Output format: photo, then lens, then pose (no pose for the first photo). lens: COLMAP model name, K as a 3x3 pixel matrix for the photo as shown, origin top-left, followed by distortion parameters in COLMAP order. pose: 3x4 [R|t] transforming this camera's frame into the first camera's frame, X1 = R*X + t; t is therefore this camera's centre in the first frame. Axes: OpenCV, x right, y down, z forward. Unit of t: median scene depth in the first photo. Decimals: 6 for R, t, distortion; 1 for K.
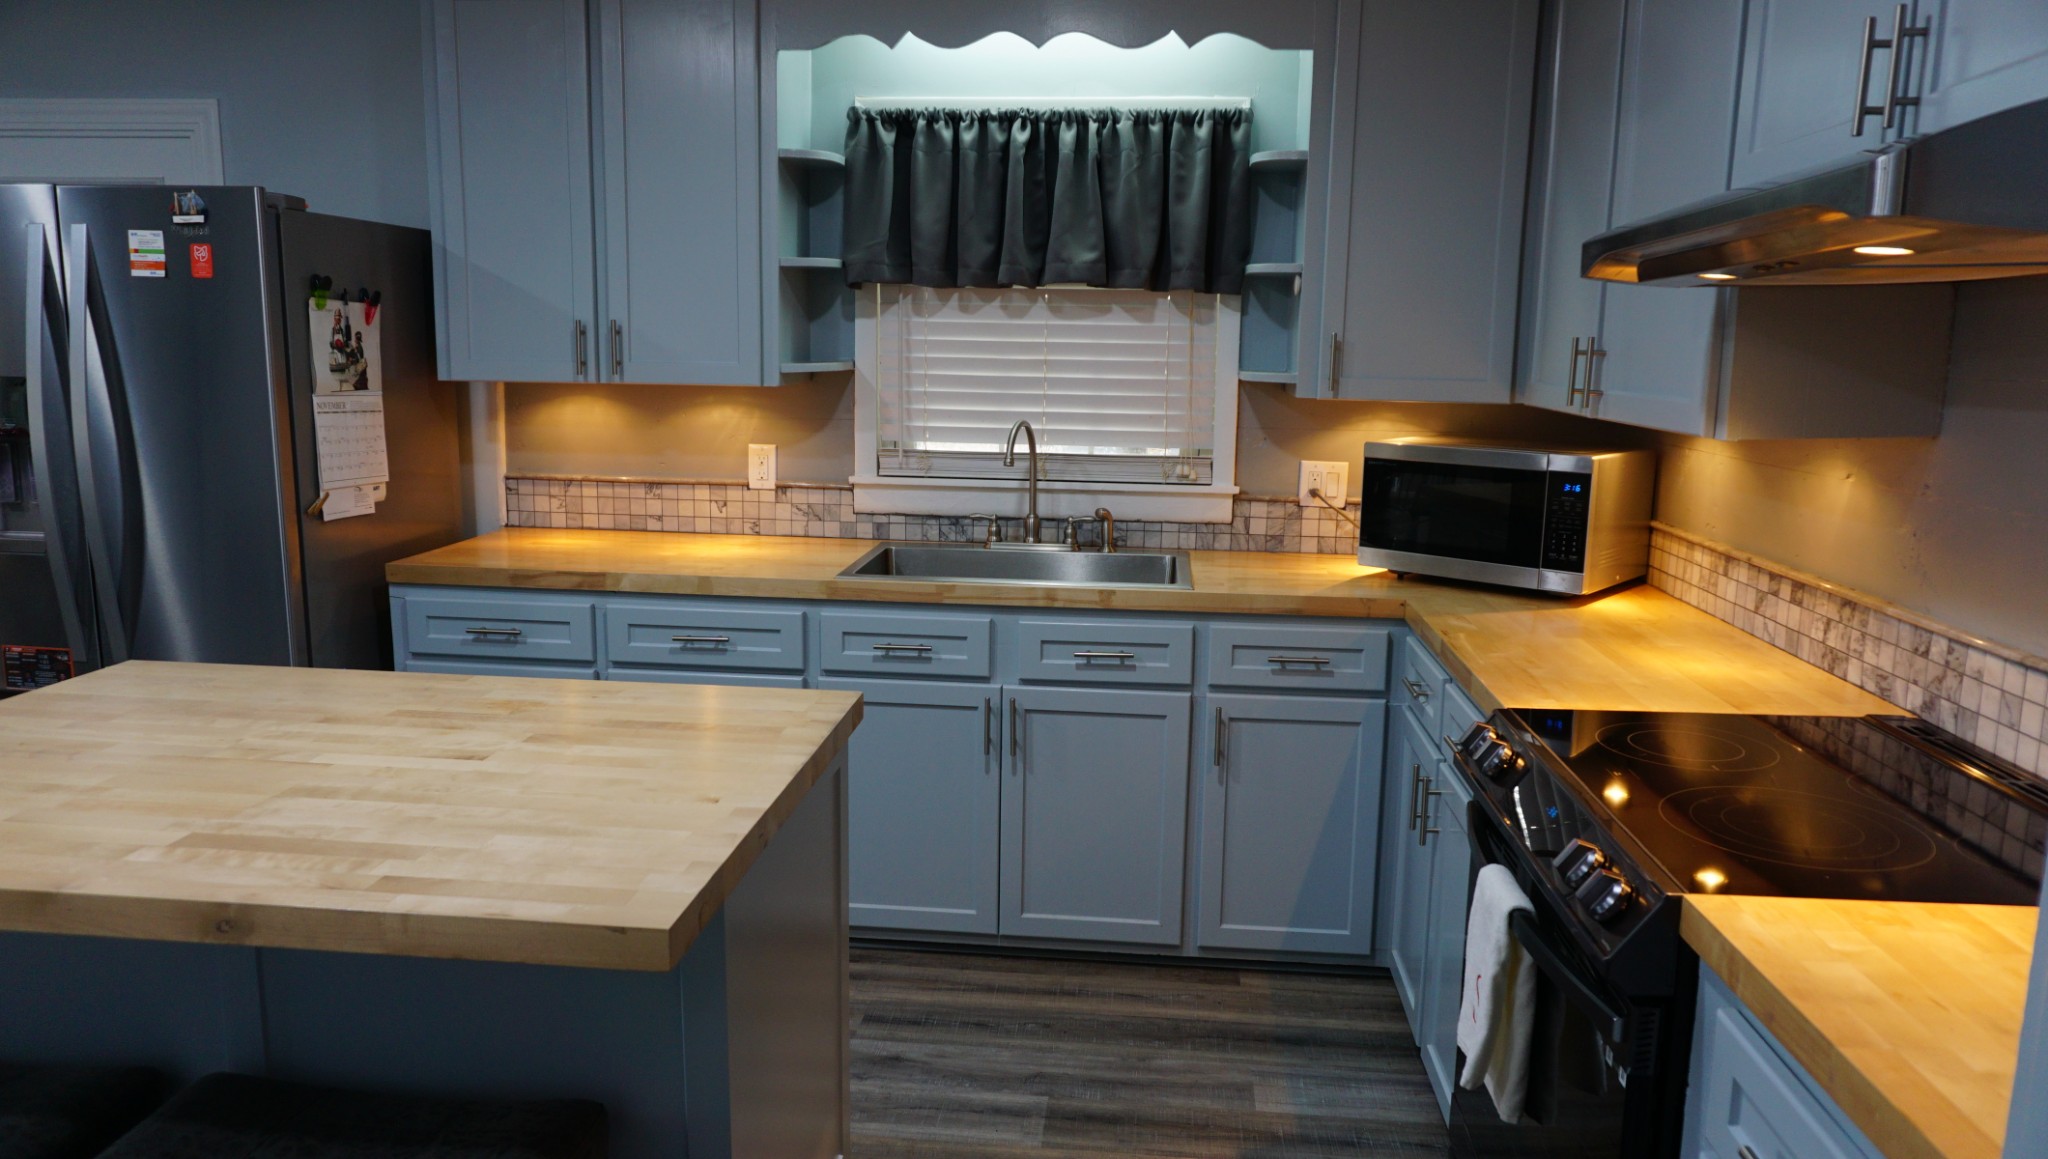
lens RADIAL K [[1336.0, 0, 1024.0], [0, 1336.0, 579.5], [0, 0, 1]] dist [-0.024975, 0.002553]
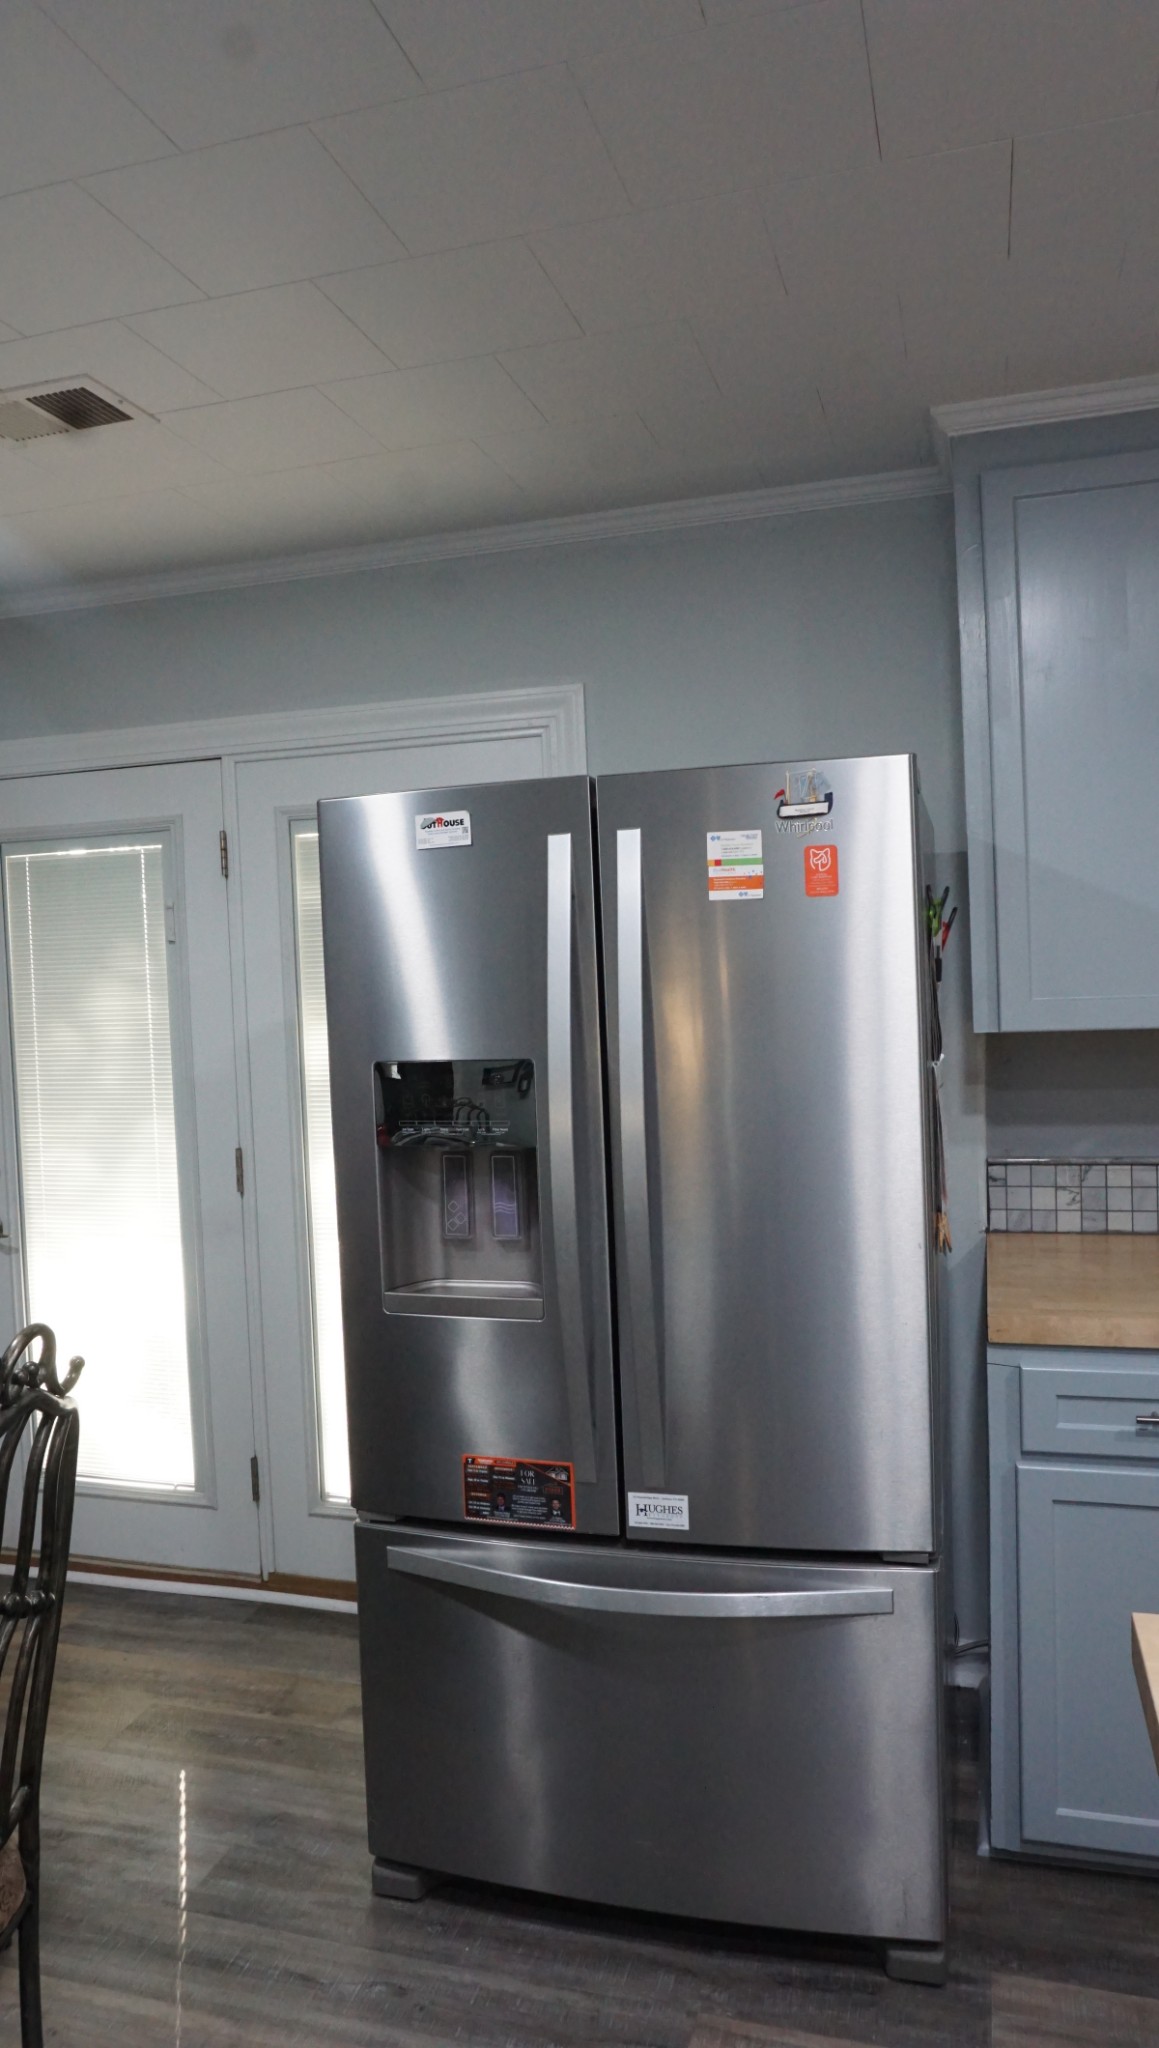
lens RADIAL K [[1336.0, 0, 579.5], [0, 1336.0, 1024.0], [0, 0, 1]] dist [-0.024975, 0.002553]
pose [[0.981702, -0.050979, -0.183475, -0.580051], [0.026449, 0.990663, -0.133741, -0.075145], [0.188580, 0.126441, 0.973884, 0.319984]]
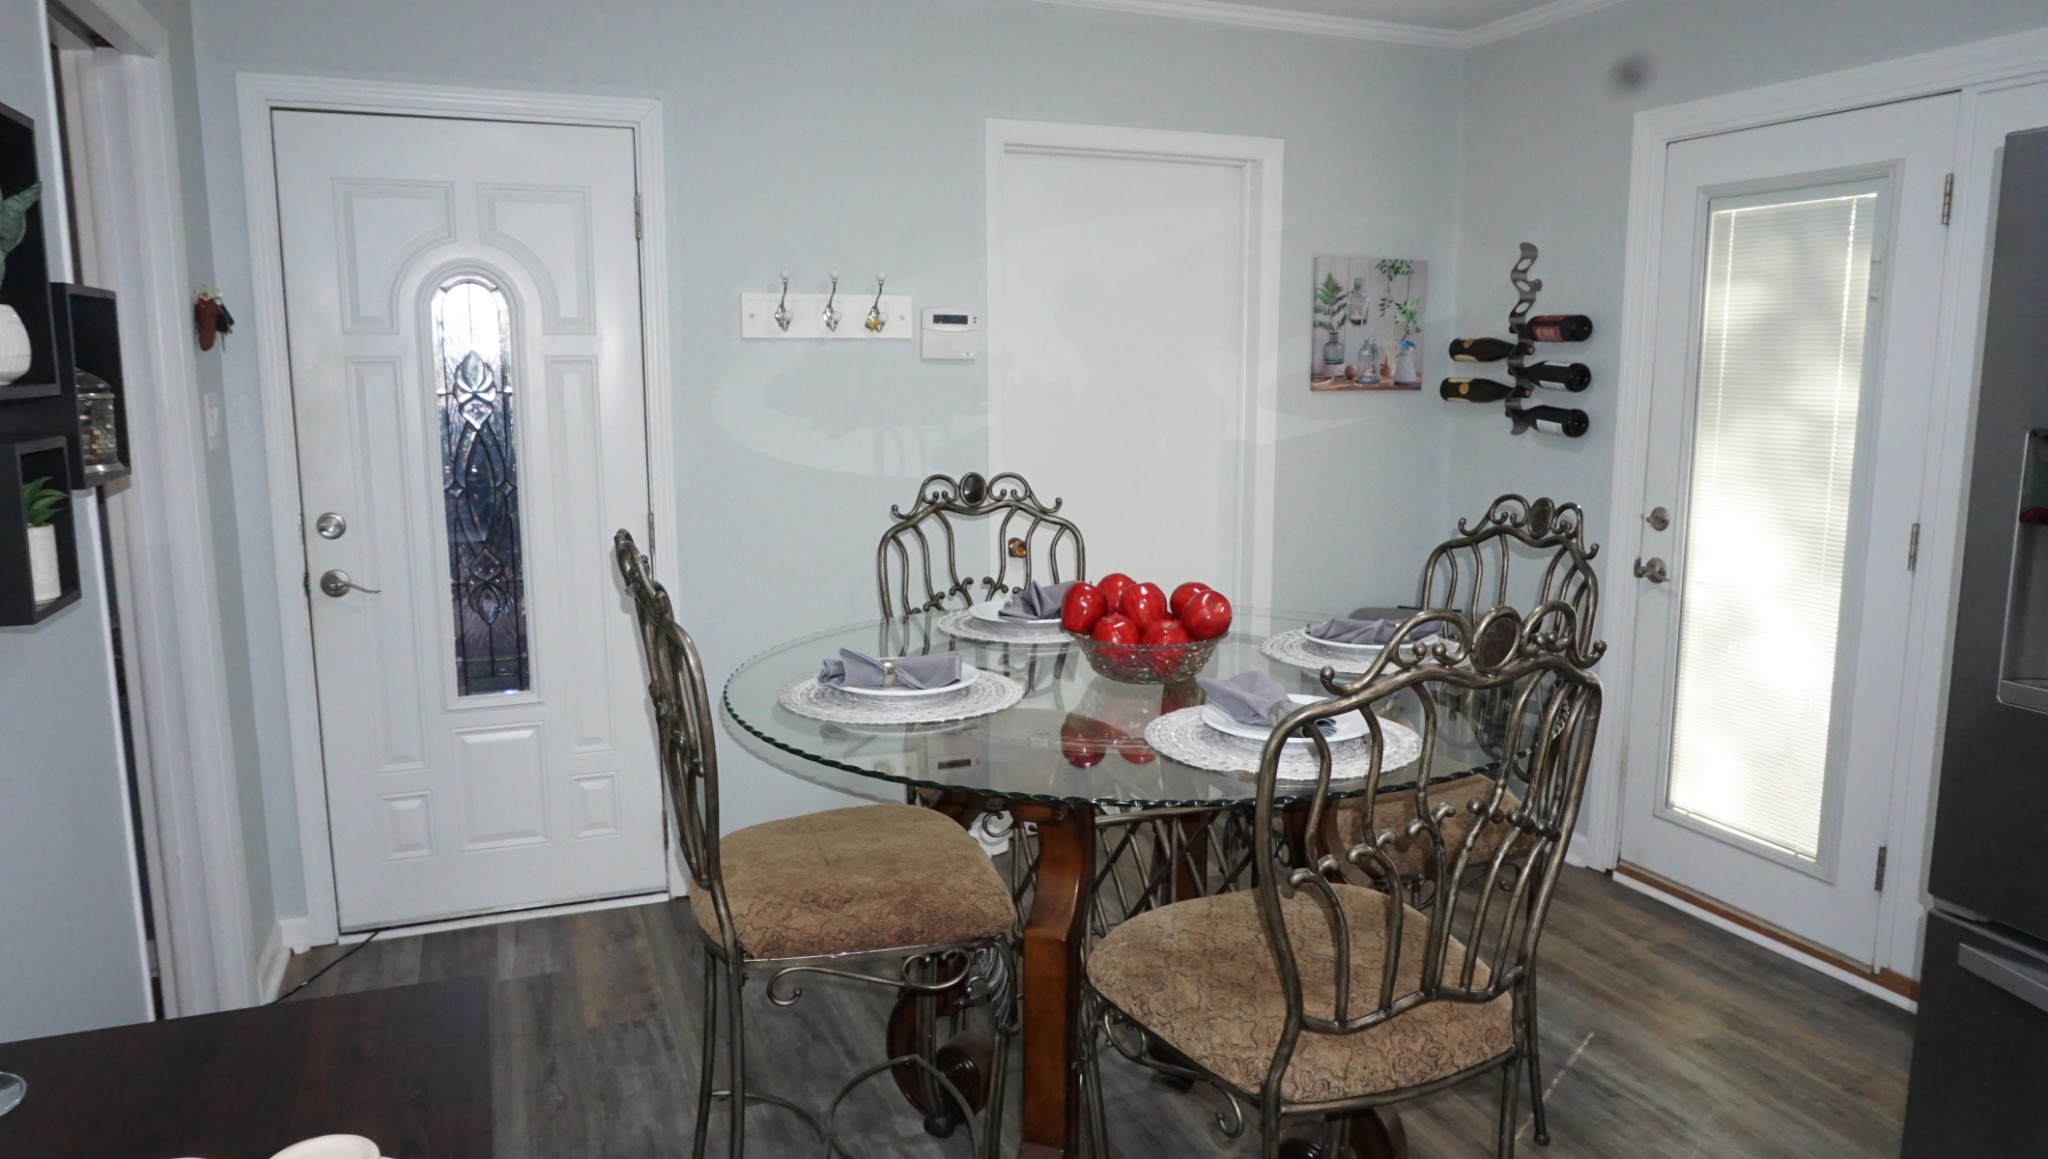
lens RADIAL K [[1397.8, 0, 1024.0], [0, 1397.8, 579.5], [0, 0, 1]] dist [0.037484, 0.001753]
pose [[0.451070, 0.120993, -0.884249, -0.421800], [-0.148541, 0.987127, 0.059297, -0.051587], [0.880041, 0.104600, 0.463236, 0.253439]]
